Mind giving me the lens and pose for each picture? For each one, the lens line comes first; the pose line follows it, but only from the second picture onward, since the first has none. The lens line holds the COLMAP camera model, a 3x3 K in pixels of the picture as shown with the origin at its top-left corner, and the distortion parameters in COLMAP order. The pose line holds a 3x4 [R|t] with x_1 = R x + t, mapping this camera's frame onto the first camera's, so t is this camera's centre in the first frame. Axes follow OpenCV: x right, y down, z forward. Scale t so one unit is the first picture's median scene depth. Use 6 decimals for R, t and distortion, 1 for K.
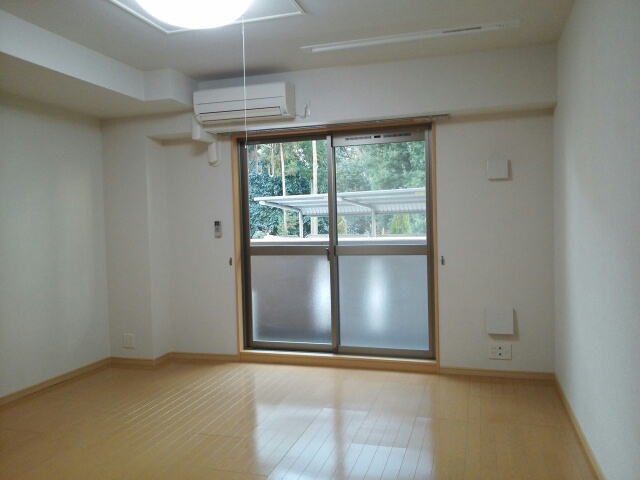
lens RADIAL K [[504.6, 0, 324.0], [0, 504.6, 238.7], [0, 0, 1]] dist [0.008493, -0.011336]
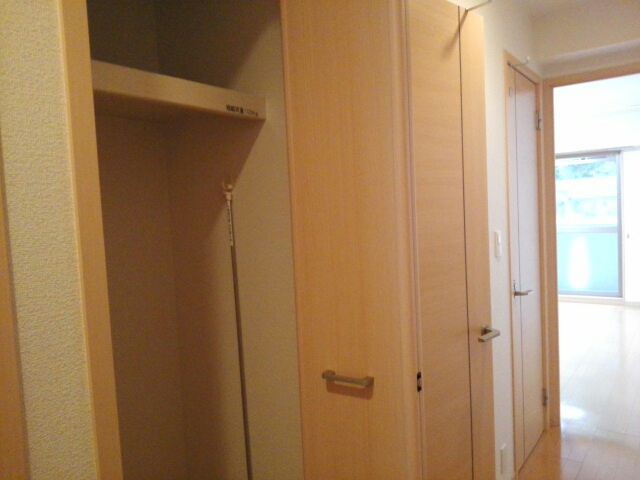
lens RADIAL K [[504.6, 0, 324.0], [0, 504.6, 238.7], [0, 0, 1]] dist [0.008493, -0.011336]
pose [[0.944802, 0.000374, -0.327643, -0.149398], [0.009551, 0.999543, 0.028681, -0.002333], [0.327504, -0.030227, 0.944366, -0.821879]]
